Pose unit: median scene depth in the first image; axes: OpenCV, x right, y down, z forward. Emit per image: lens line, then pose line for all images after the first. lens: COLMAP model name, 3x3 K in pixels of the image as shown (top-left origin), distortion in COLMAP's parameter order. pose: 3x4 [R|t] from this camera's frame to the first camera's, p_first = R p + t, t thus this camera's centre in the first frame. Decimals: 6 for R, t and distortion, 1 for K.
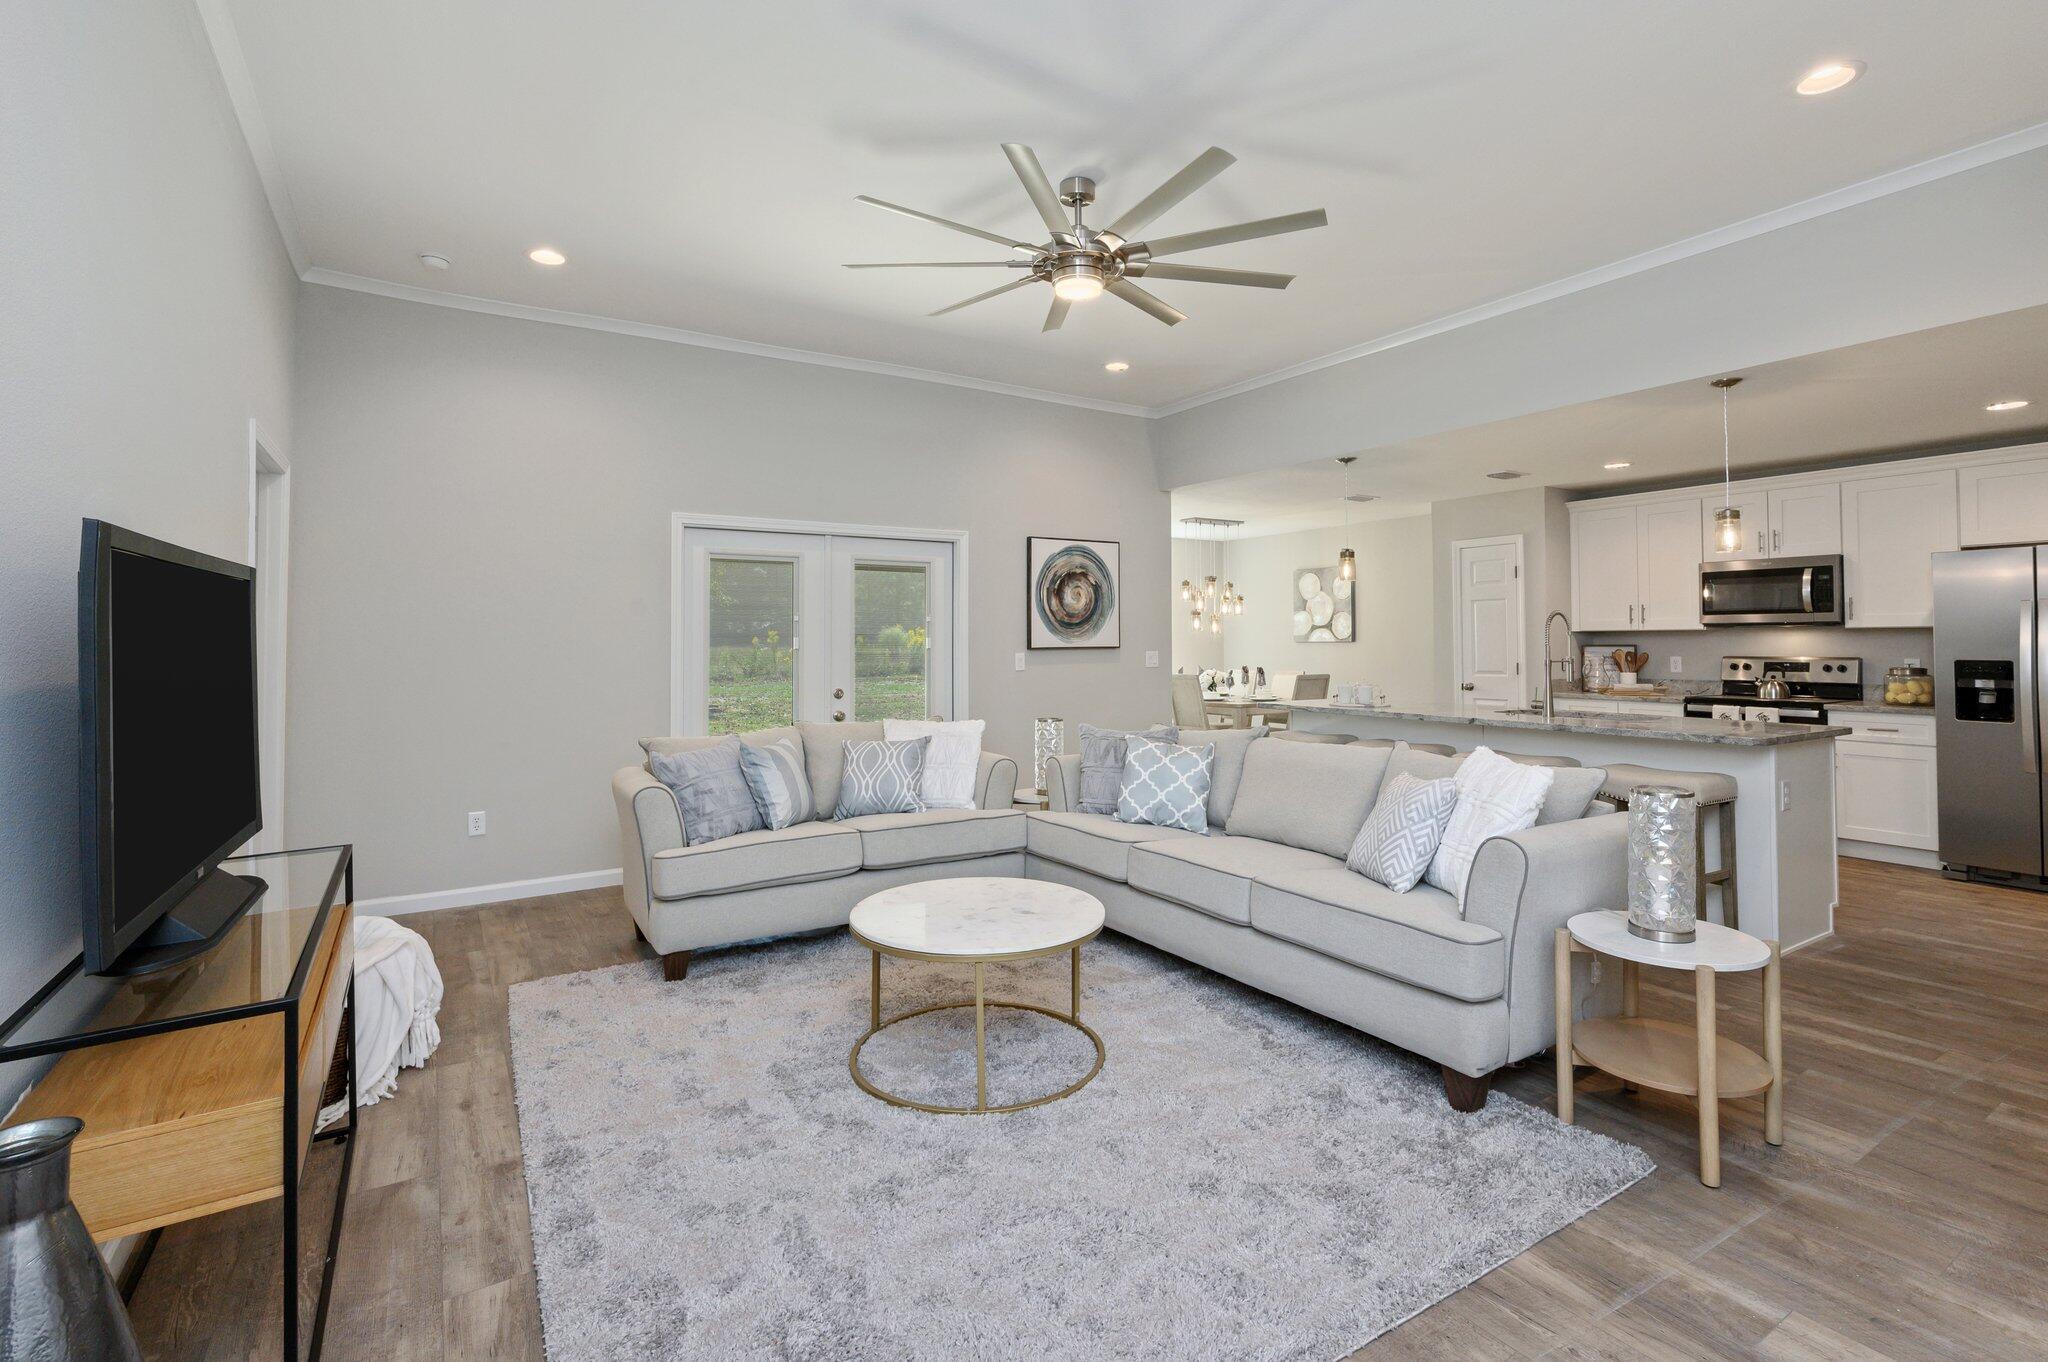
lens RADIAL K [[947.1, 0, 1040.0], [0, 947.1, 621.9], [0, 0, 1]] dist [0.004103, 0.000401]
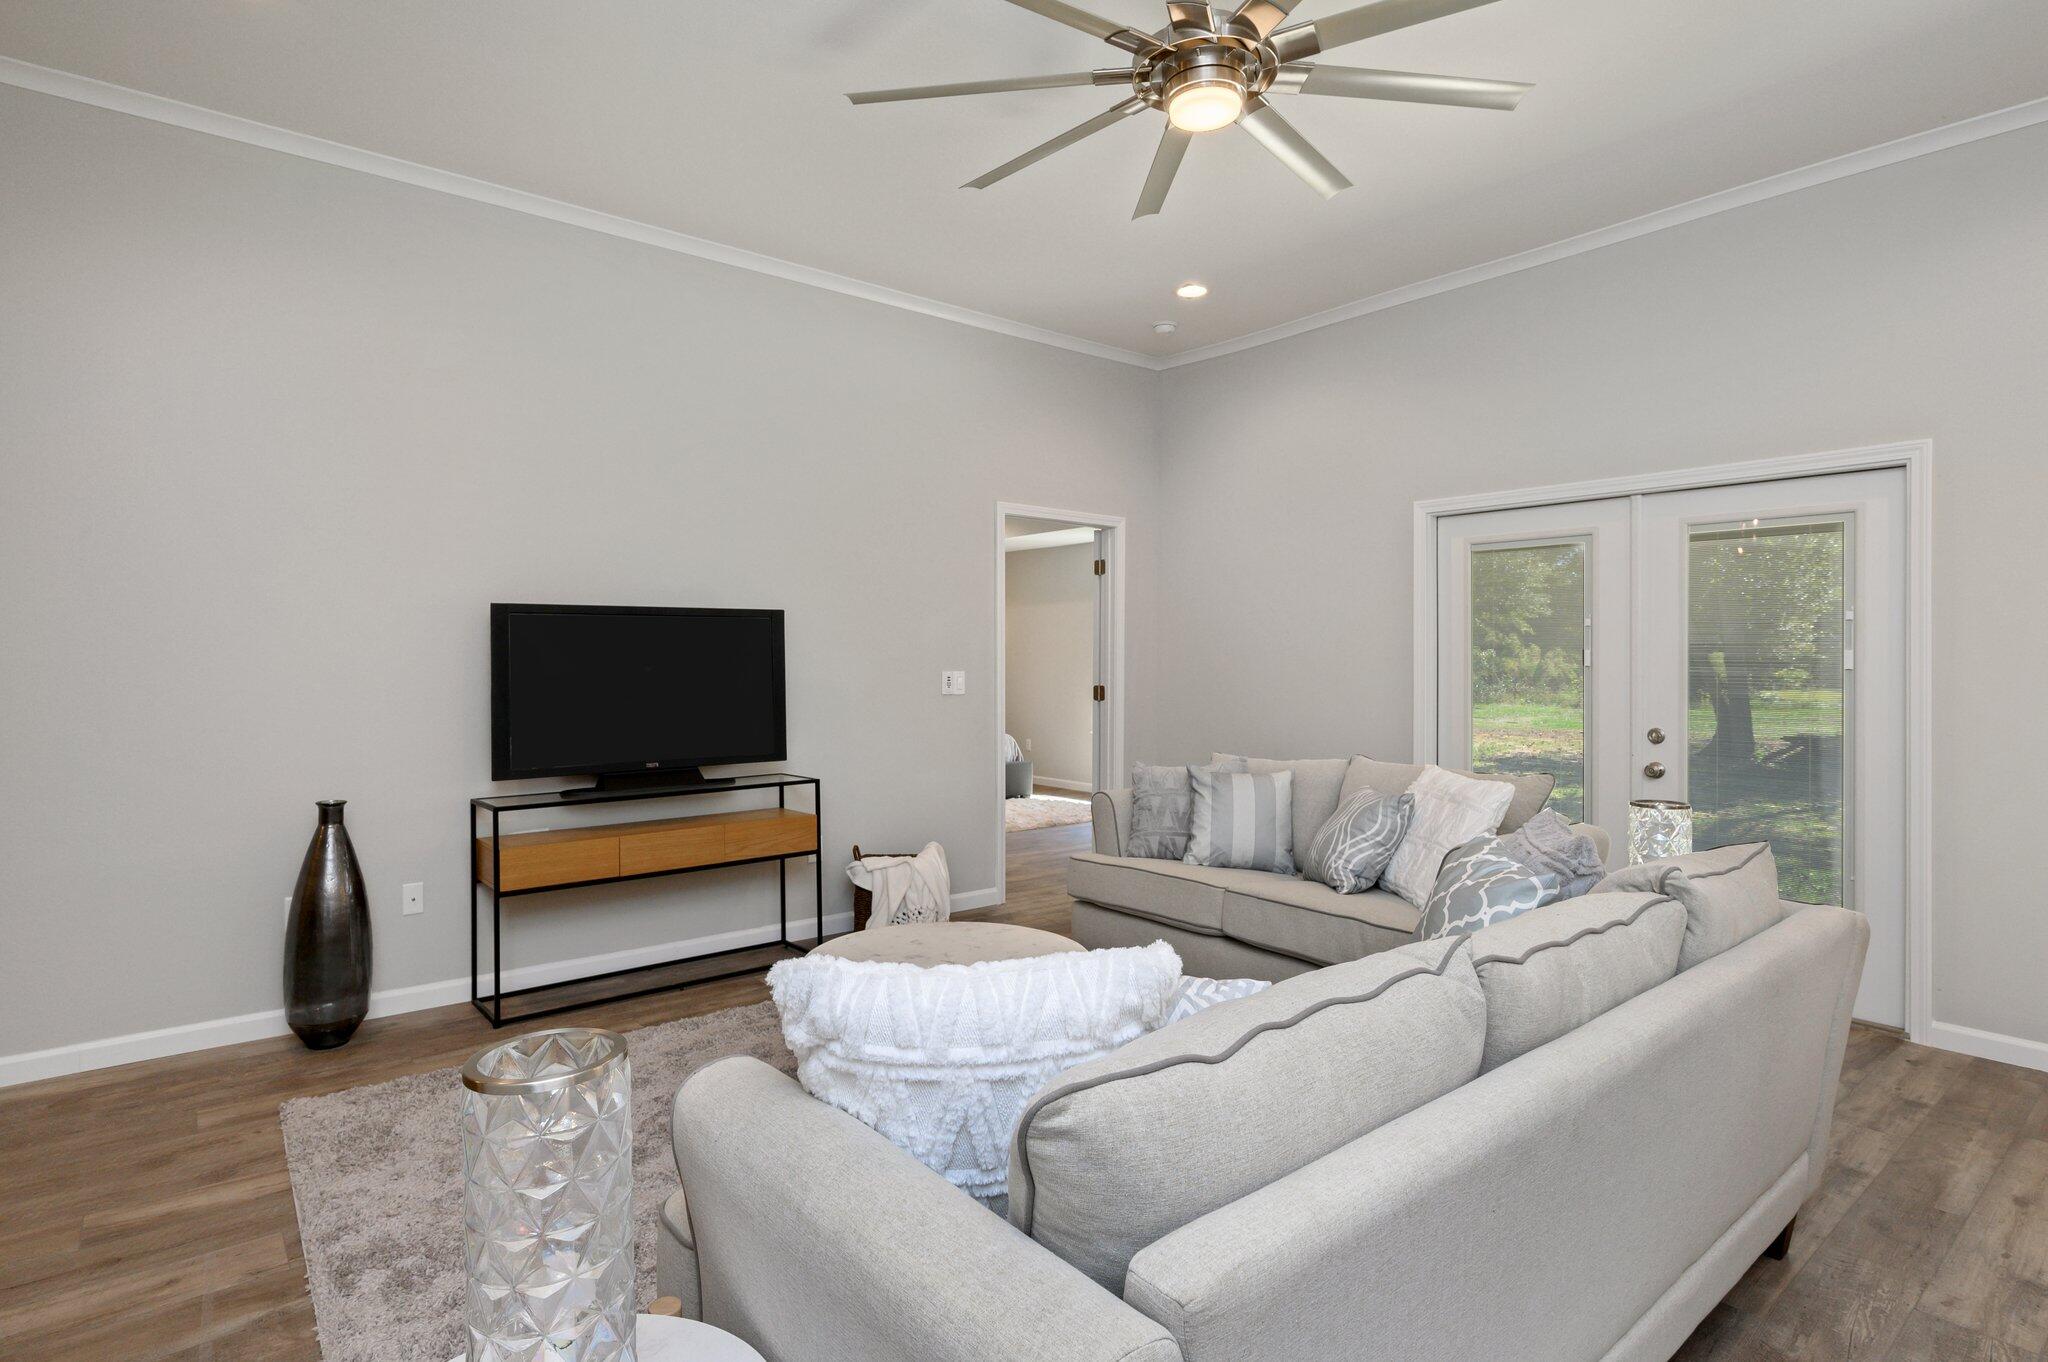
lens RADIAL K [[1068.3, 0, 1016.1], [0, 1068.3, 648.6], [0, 0, 1]] dist [0.000031, -0.000131]
pose [[0.112318, -0.003055, -0.993668, 0.445681], [0.015772, 0.999875, -0.001291, 0.009132], [0.993547, -0.015528, 0.112352, 0.458464]]
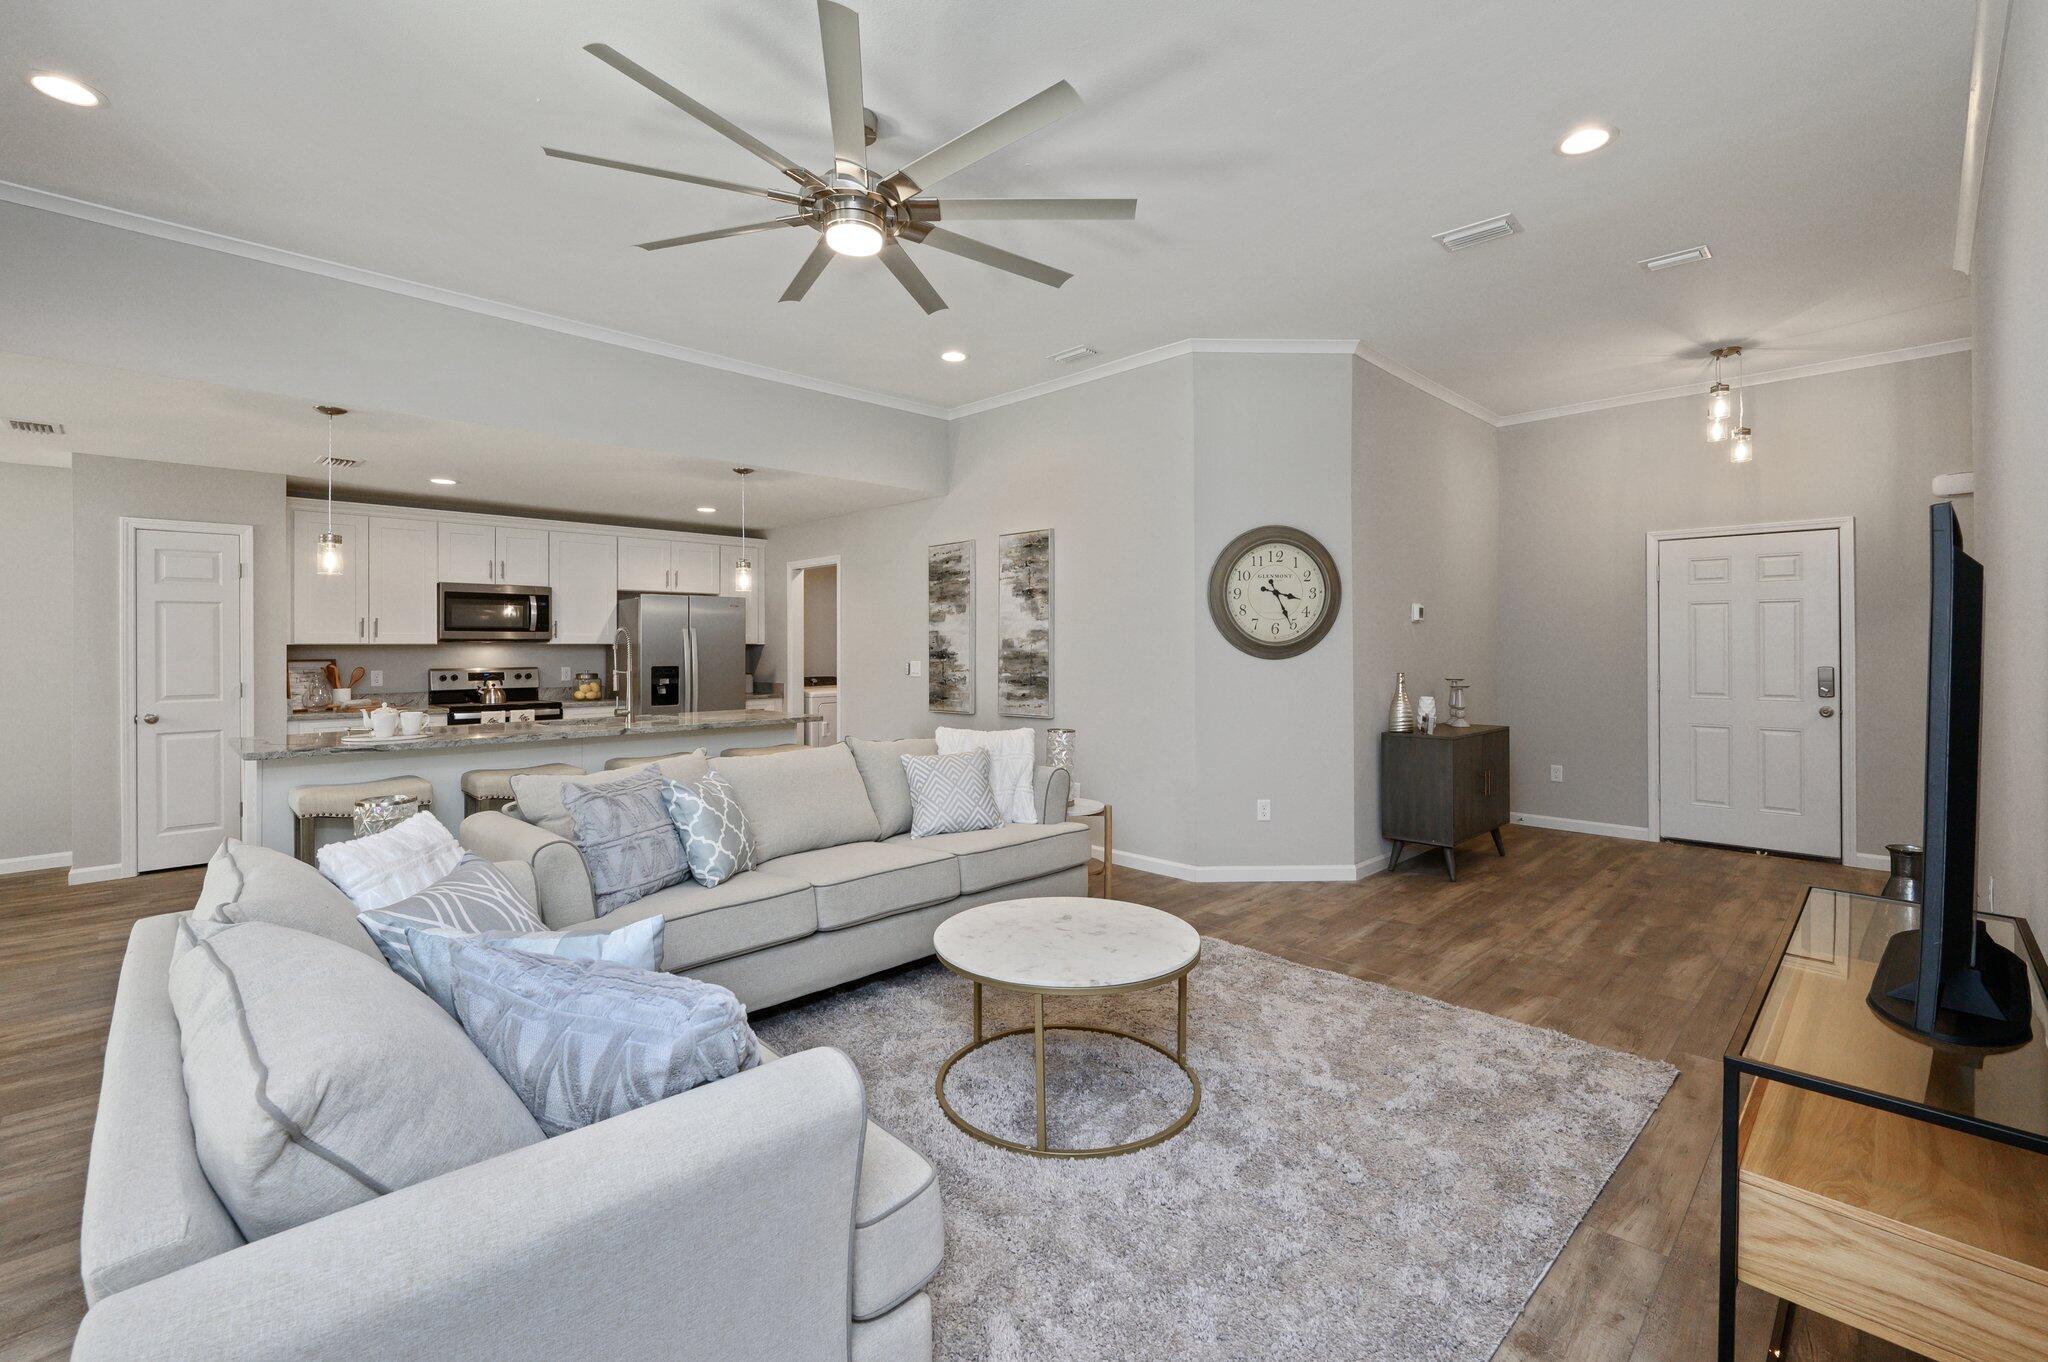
lens RADIAL K [[878.0, 0, 1028.6], [0, 878.0, 642.1], [0, 0, 1]] dist [-0.001110, 0.001370]
pose [[-0.212363, 0.011285, 0.977126, -0.443833], [-0.015783, 0.999763, -0.014977, 0.010606], [-0.977063, -0.018603, -0.212134, 0.589079]]
